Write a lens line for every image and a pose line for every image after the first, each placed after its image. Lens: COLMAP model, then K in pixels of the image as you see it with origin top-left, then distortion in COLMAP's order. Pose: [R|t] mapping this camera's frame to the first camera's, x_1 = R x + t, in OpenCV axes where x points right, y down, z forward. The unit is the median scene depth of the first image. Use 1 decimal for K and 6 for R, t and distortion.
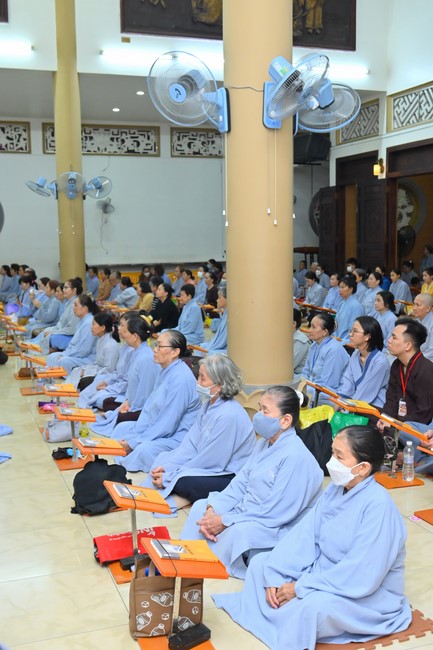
lens RADIAL K [[705.2, 0, 217.3], [0, 705.2, 322.5], [0, 0, 1]] dist [-0.223005, 0.000000]
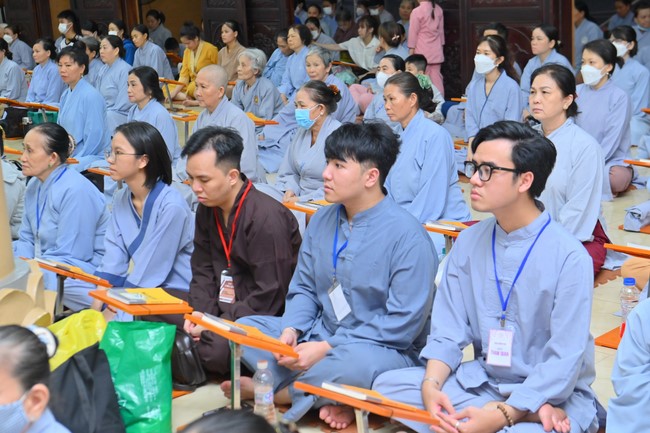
lens RADIAL K [[1155.9, 0, 324.6], [0, 1155.9, 217.6], [0, 0, 1]] dist [0.090892, 0.000000]
pose [[0.915279, -0.124179, 0.383203, 0.000427], [0.091218, 0.990480, 0.103097, -0.014425], [-0.392357, -0.059407, 0.917893, 0.138009]]
